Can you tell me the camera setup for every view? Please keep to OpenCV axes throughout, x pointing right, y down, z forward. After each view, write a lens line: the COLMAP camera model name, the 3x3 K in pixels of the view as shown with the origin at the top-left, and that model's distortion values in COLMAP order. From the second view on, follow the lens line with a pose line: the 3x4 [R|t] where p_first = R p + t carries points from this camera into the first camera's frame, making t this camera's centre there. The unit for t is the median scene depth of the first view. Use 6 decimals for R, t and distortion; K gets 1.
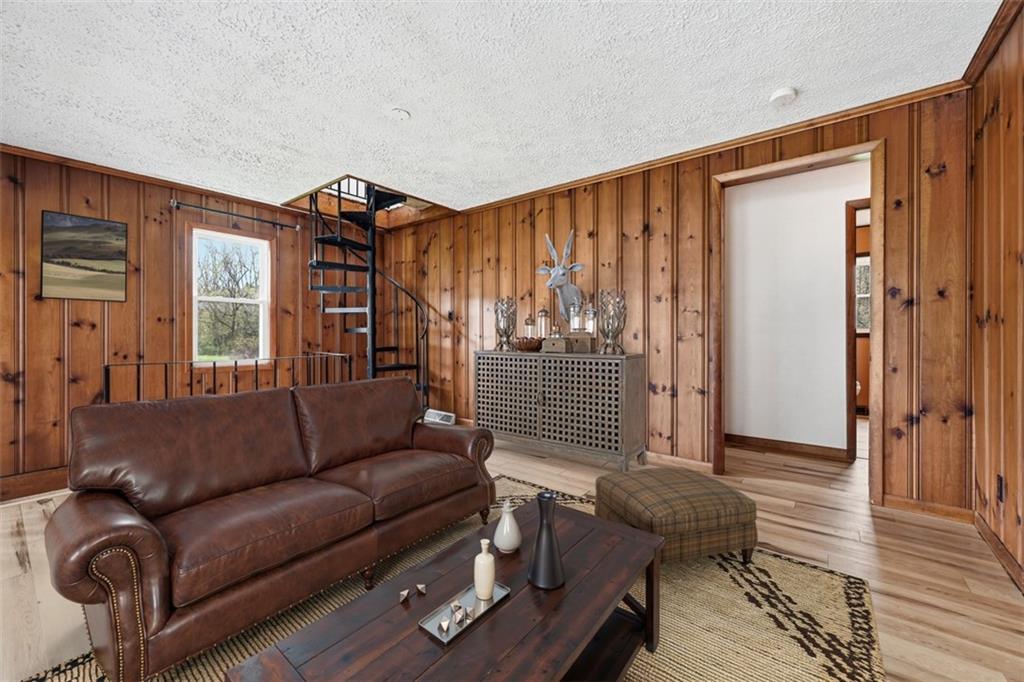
lens RADIAL K [[407.8, 0, 511.3], [0, 407.8, 337.3], [0, 0, 1]] dist [-0.001746, -0.000464]
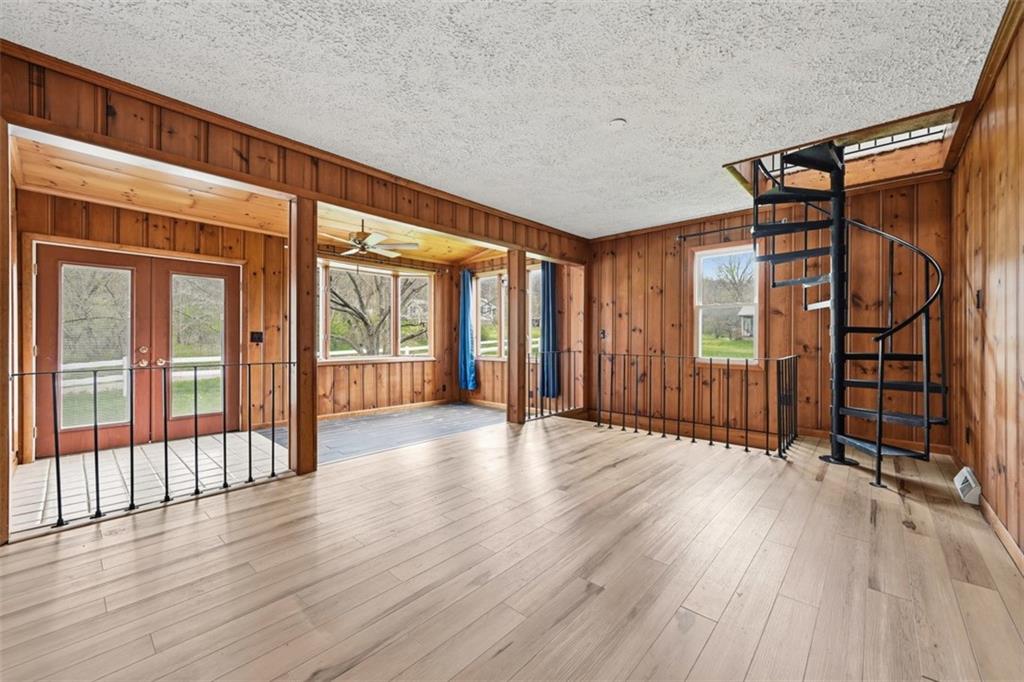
lens RADIAL K [[407.8, 0, 511.3], [0, 407.8, 337.3], [0, 0, 1]] dist [-0.001746, -0.000464]
pose [[-0.072133, -0.000398, -0.997395, 0.446445], [-0.006355, 0.999980, 0.000061, 0.000192], [0.997375, 0.006343, -0.072134, 0.455923]]
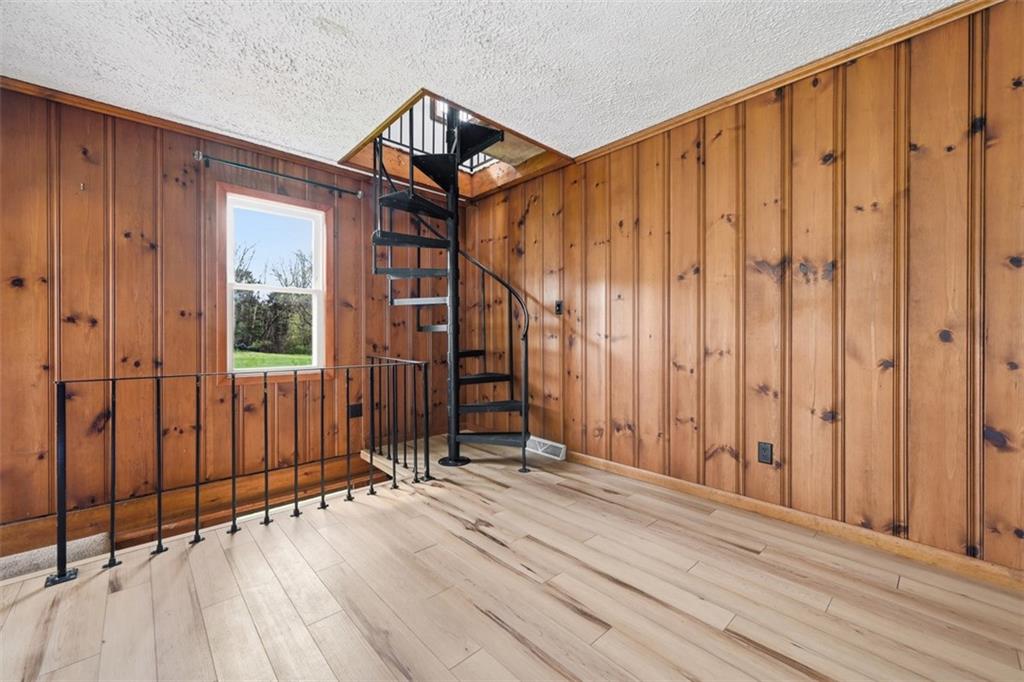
lens RADIAL K [[407.8, 0, 511.3], [0, 407.8, 337.3], [0, 0, 1]] dist [-0.001746, -0.000464]
pose [[0.987017, 0.000545, -0.160618, -0.122614], [-0.000698, 0.999999, -0.000891, 0.000006], [0.160617, 0.000991, 0.987016, 0.295045]]
